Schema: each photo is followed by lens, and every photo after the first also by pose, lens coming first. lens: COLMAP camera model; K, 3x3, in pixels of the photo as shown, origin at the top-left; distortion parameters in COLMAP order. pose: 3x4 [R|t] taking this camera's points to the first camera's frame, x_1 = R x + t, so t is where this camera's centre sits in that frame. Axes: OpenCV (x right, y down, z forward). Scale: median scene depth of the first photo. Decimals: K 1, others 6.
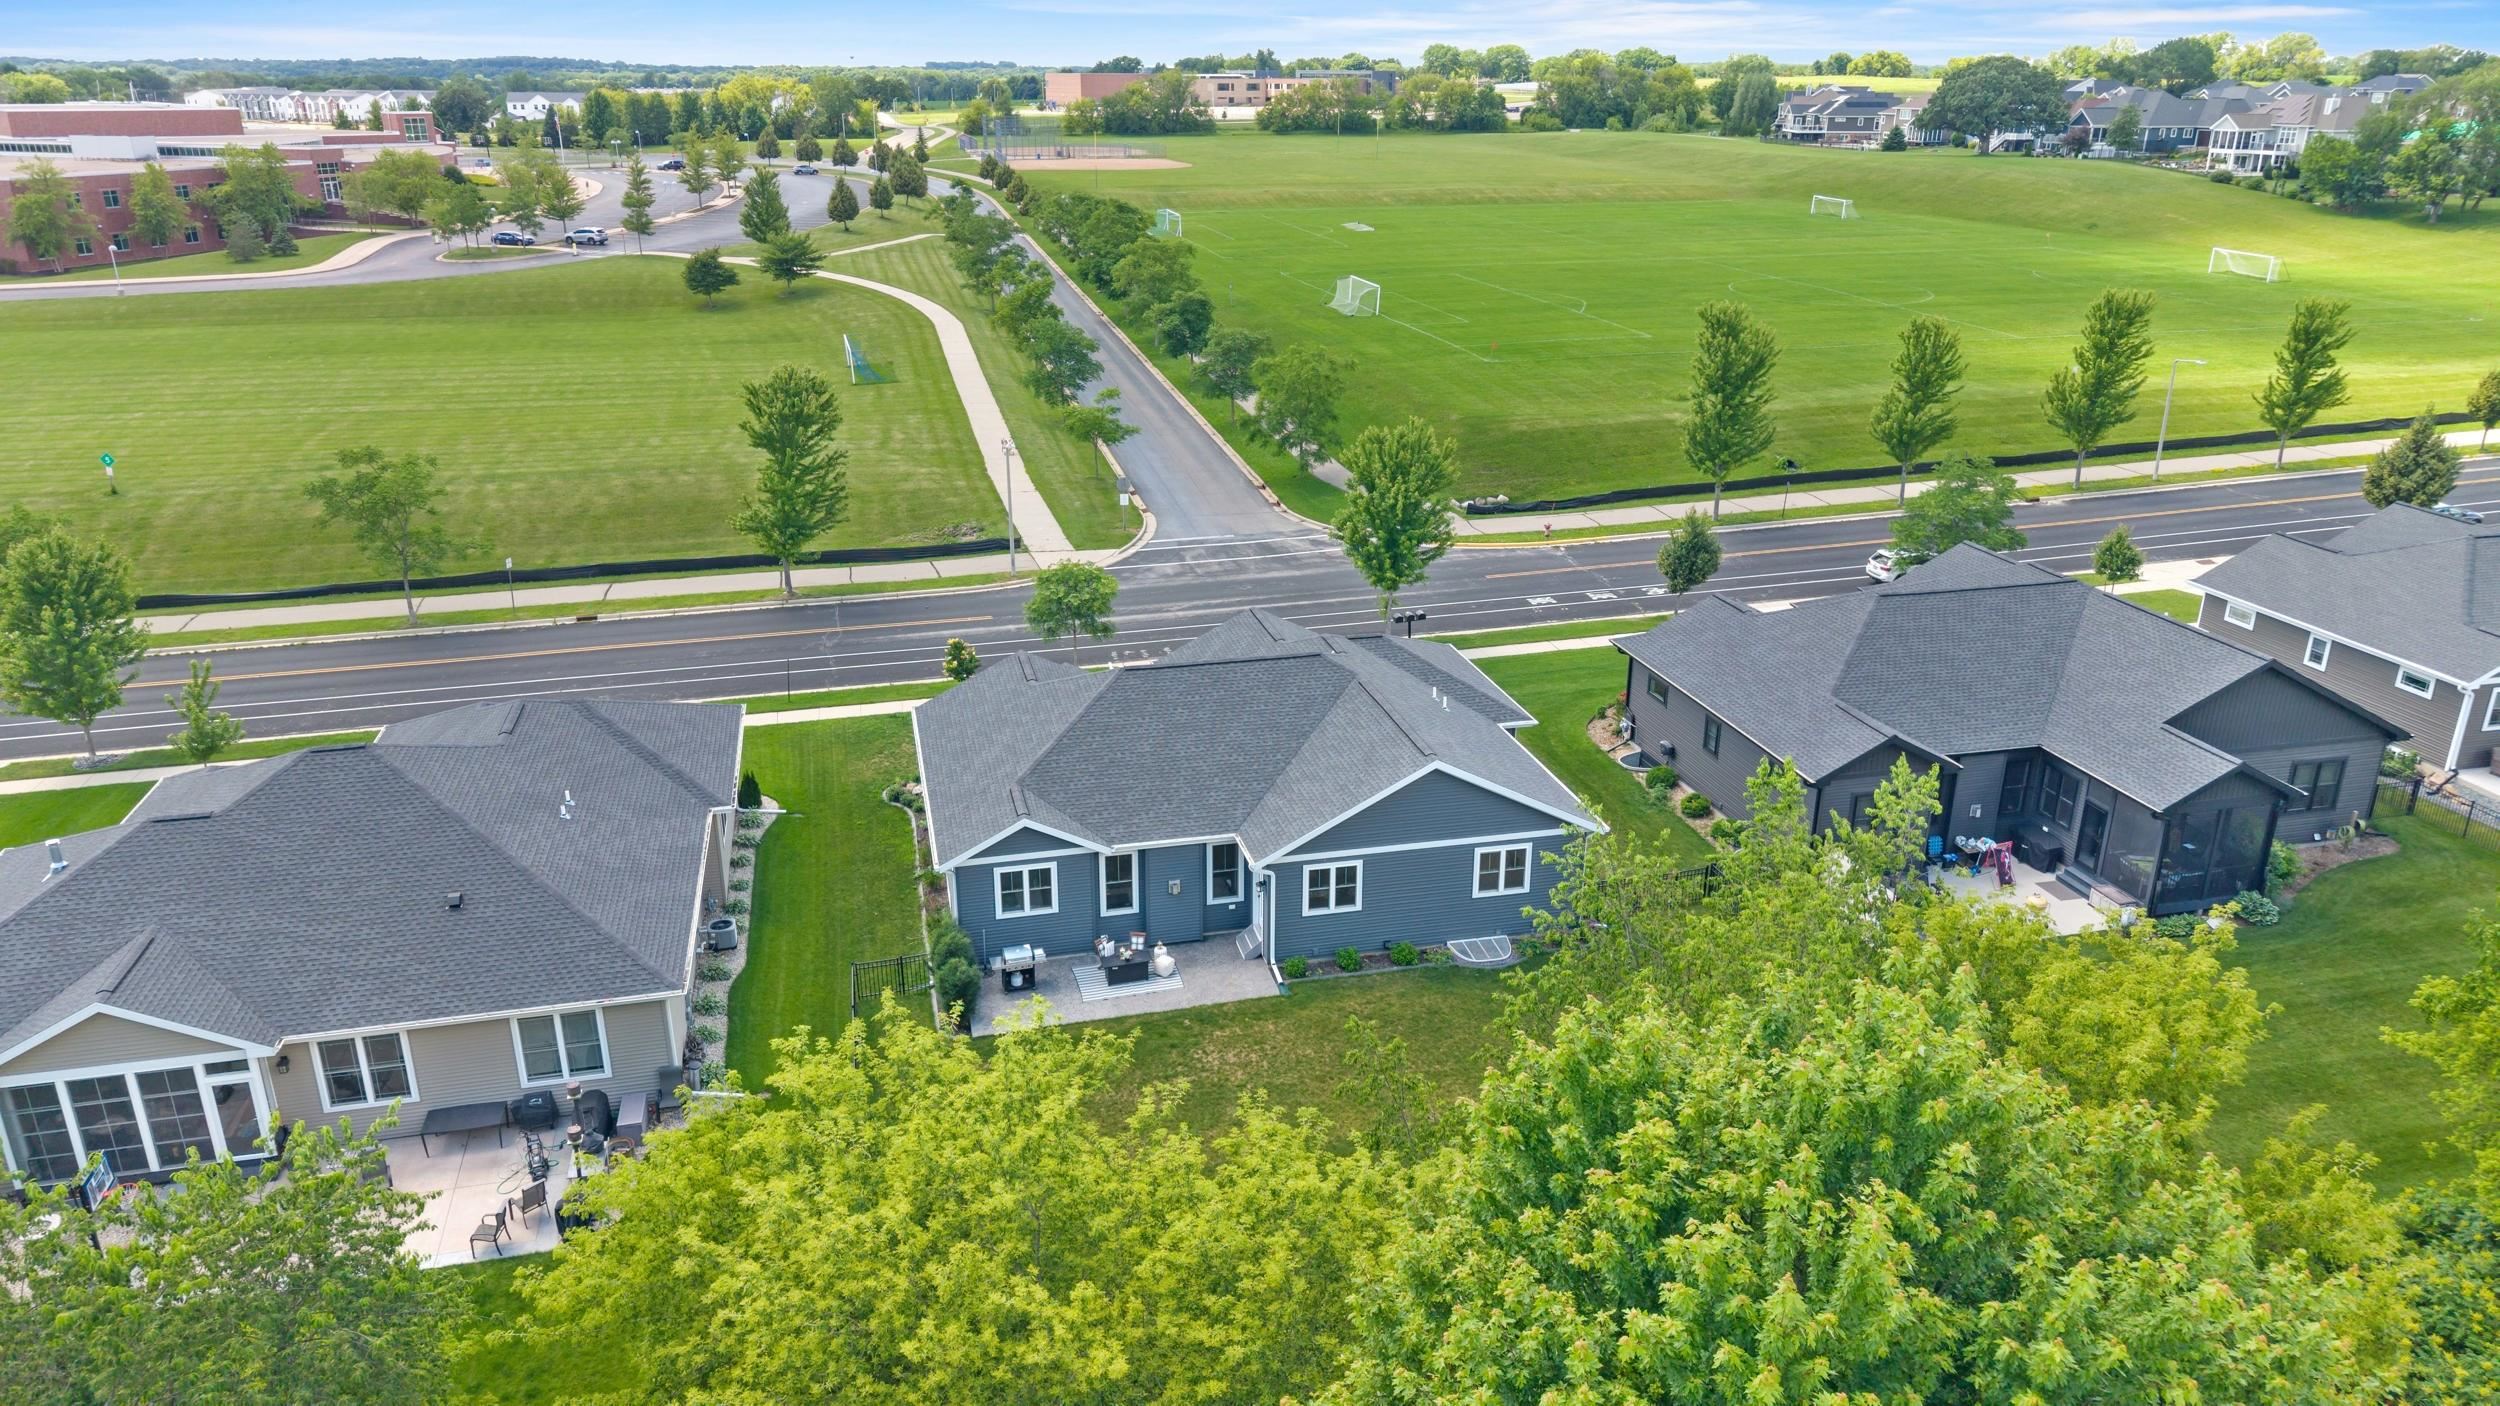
lens RADIAL K [[1671.9, 0, 1257.8], [0, 1671.9, 689.6], [0, 0, 1]] dist [0.064626, -0.091306]
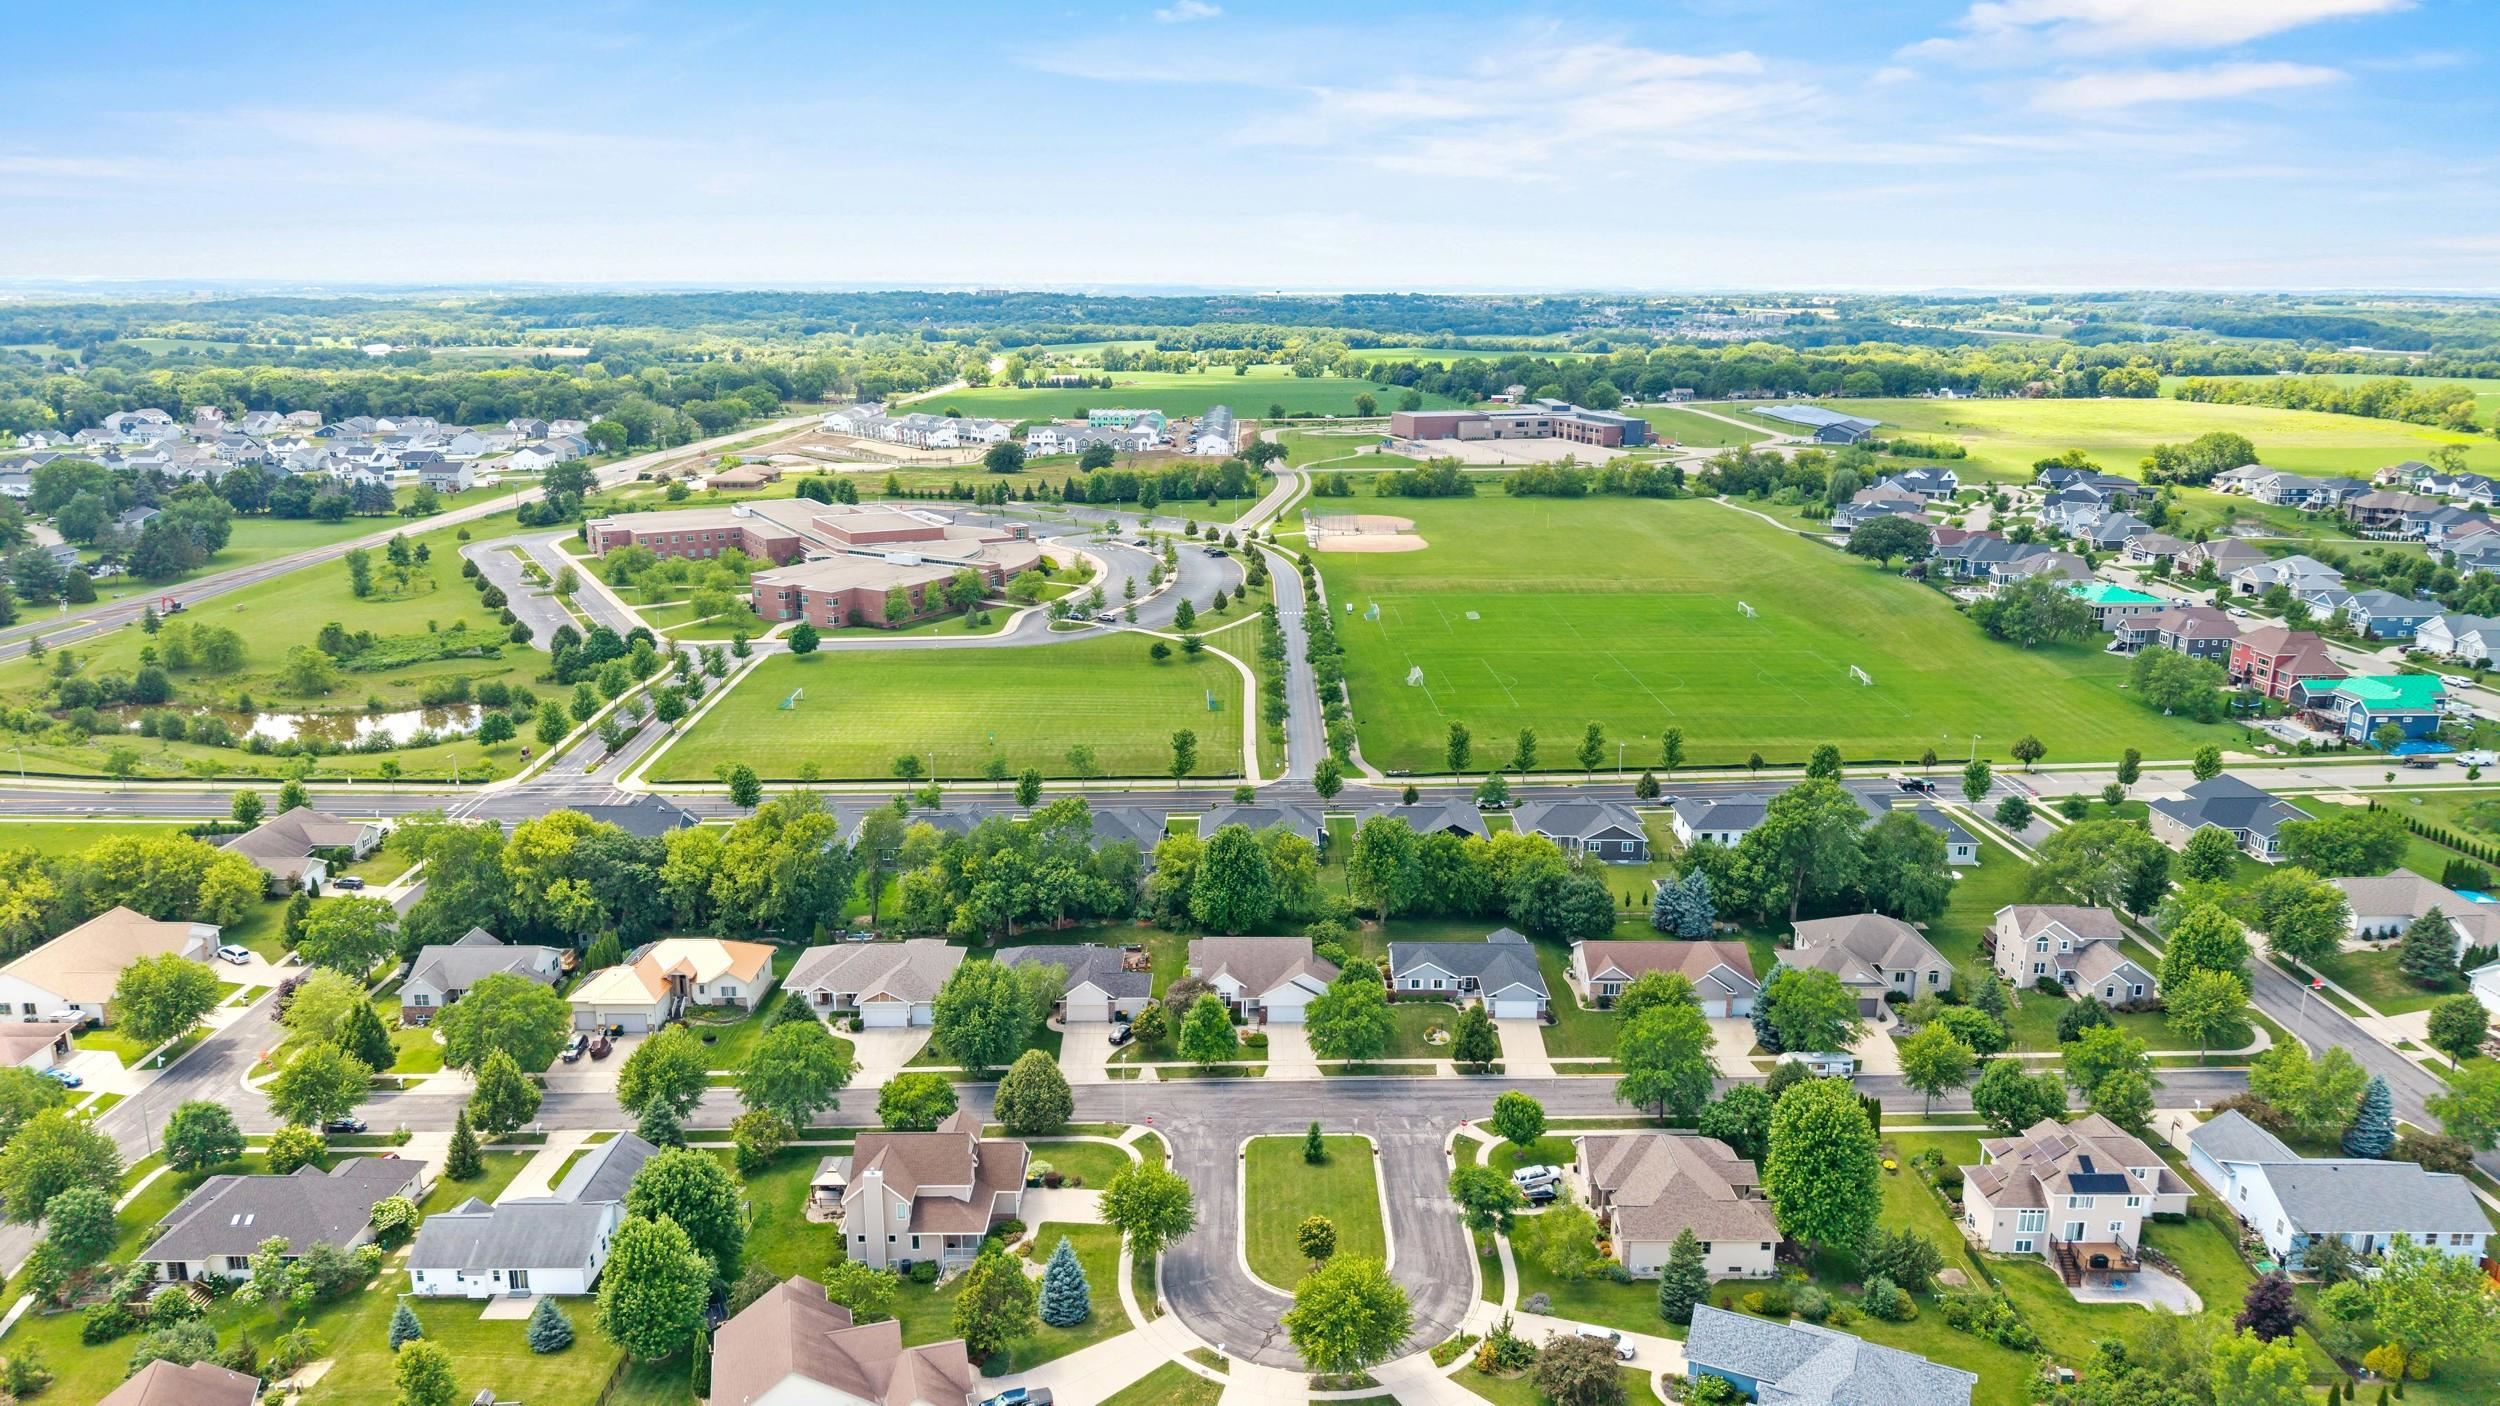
lens RADIAL K [[1670.6, 0, 1255.8], [0, 1670.6, 695.3], [0, 0, 1]] dist [0.031622, -0.025843]
pose [[0.972123, 0.058293, -0.227112, 0.994676], [-0.082902, 0.991491, -0.100366, 0.136446], [0.219329, 0.116396, 0.968683, -3.581115]]
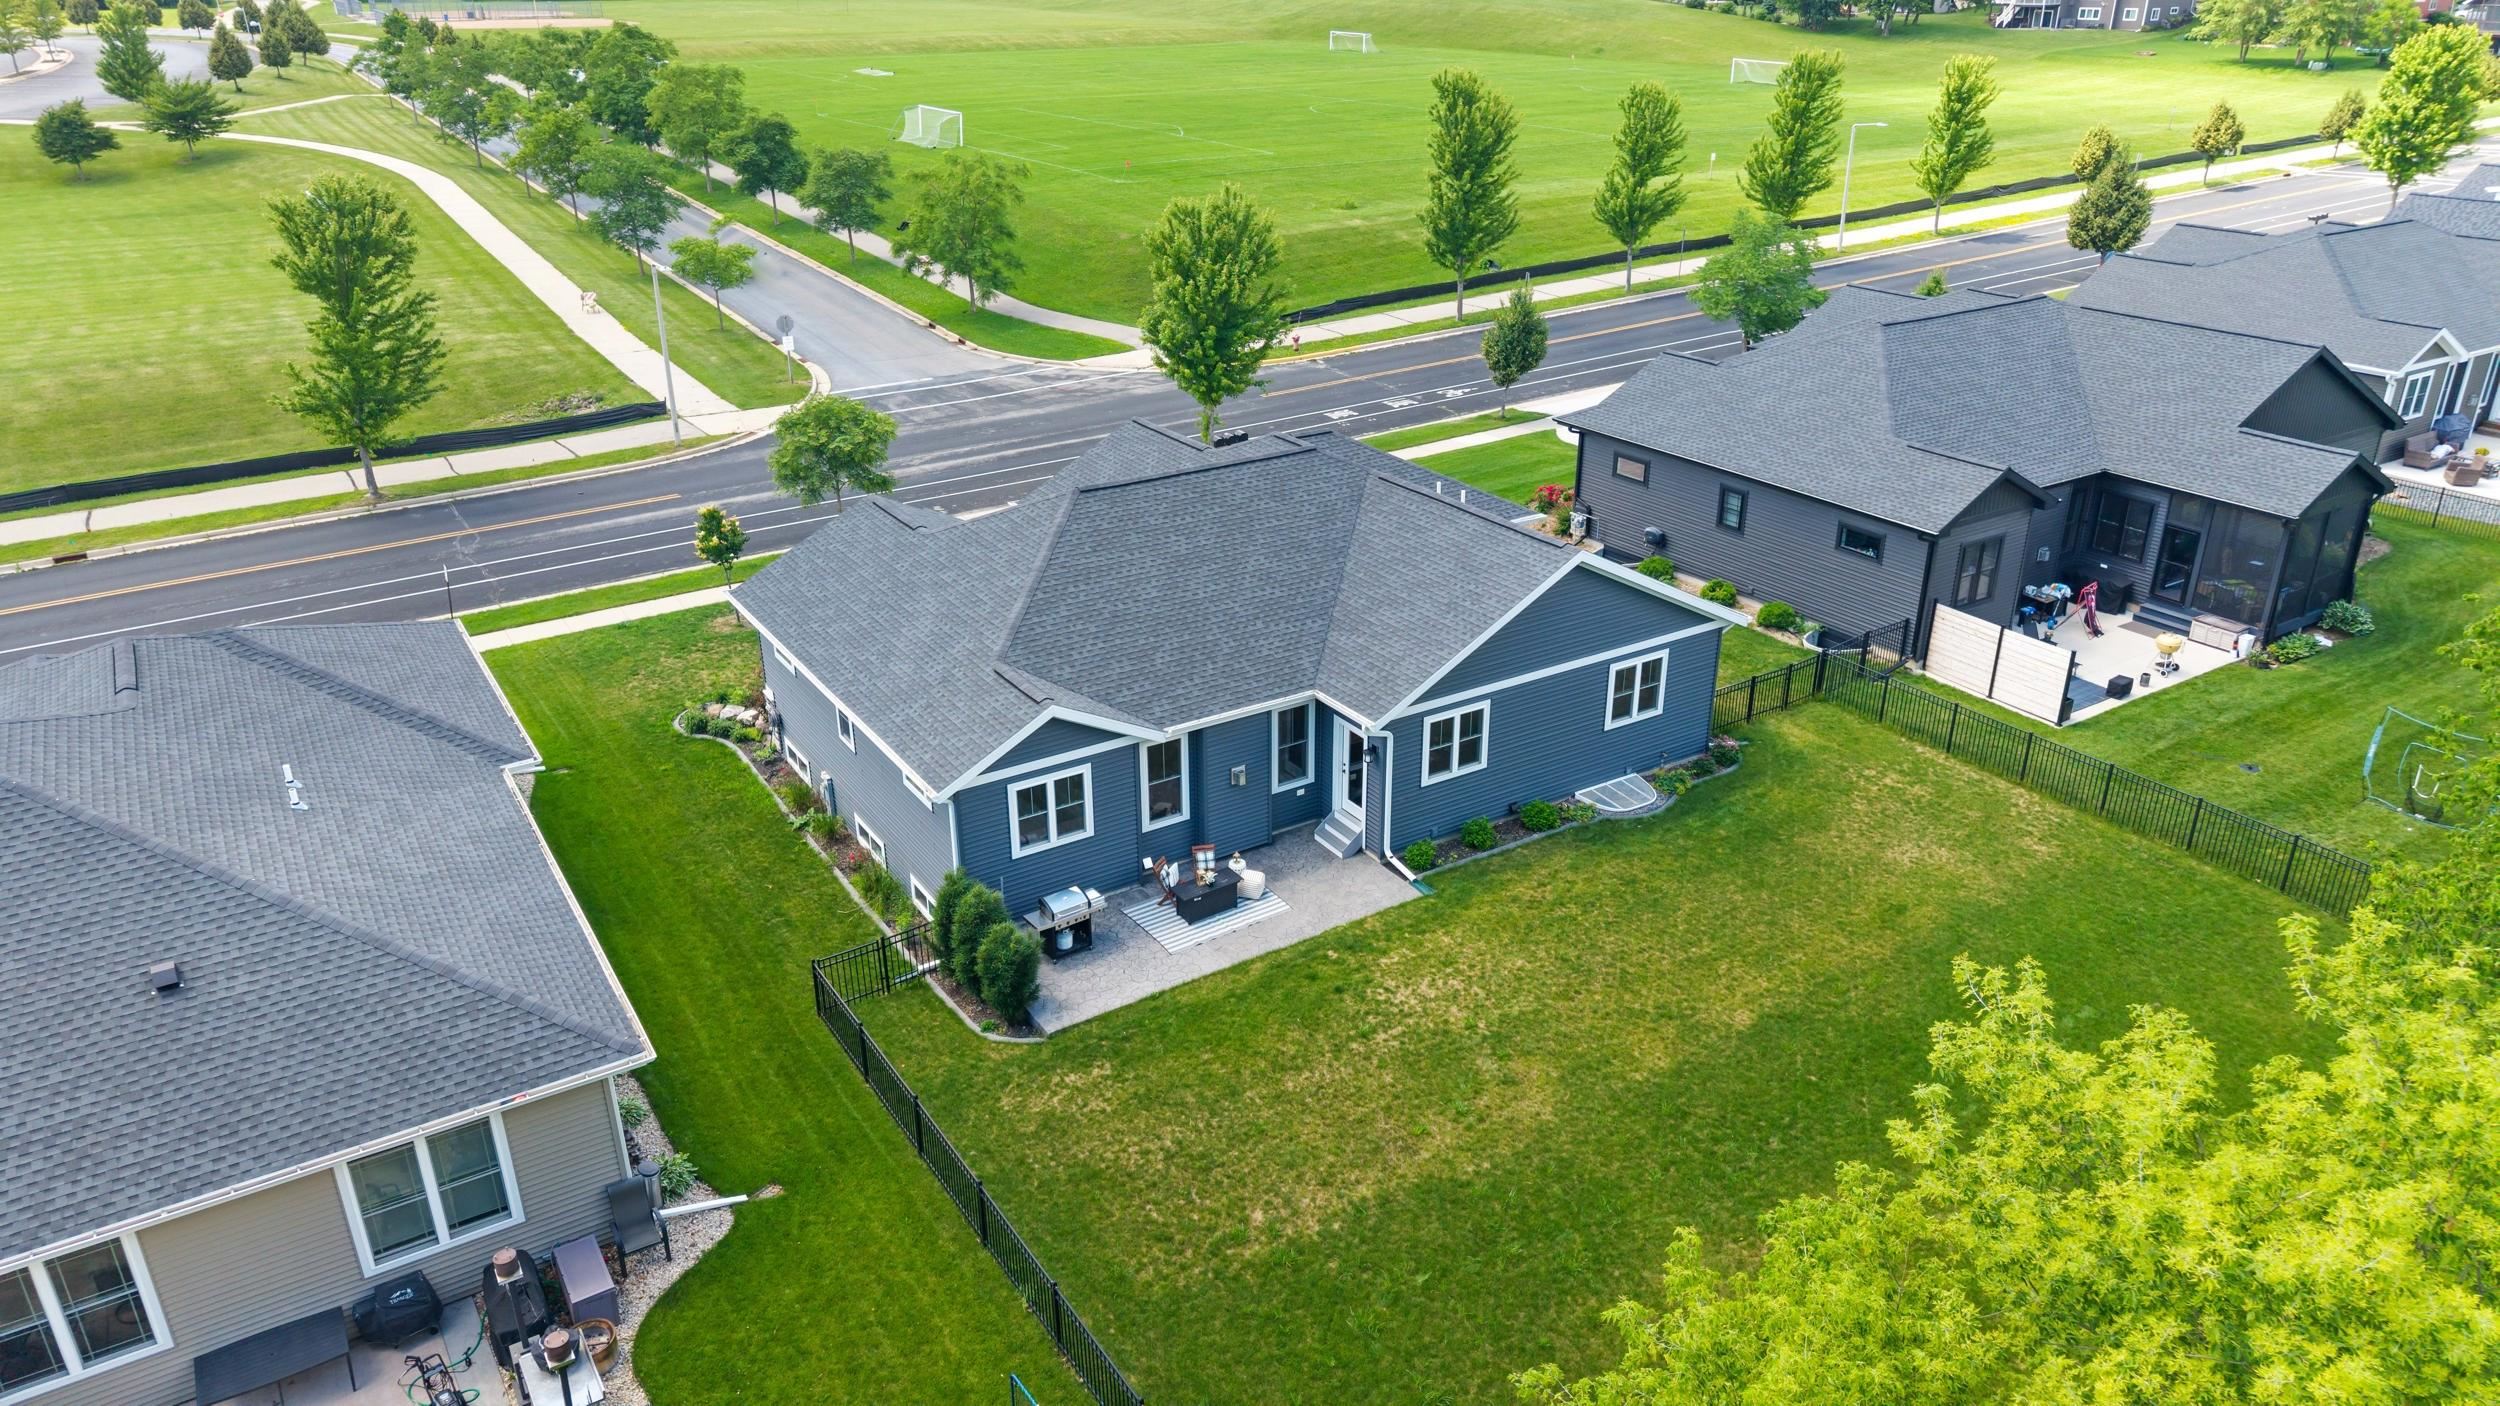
lens RADIAL K [[1670.6, 0, 1255.8], [0, 1670.6, 695.3], [0, 0, 1]] dist [0.031622, -0.025843]
pose [[0.947214, -0.138176, 0.289296, -0.197018], [0.119689, 0.989523, 0.080736, 0.022236], [-0.297421, -0.041849, 0.953829, 0.258607]]
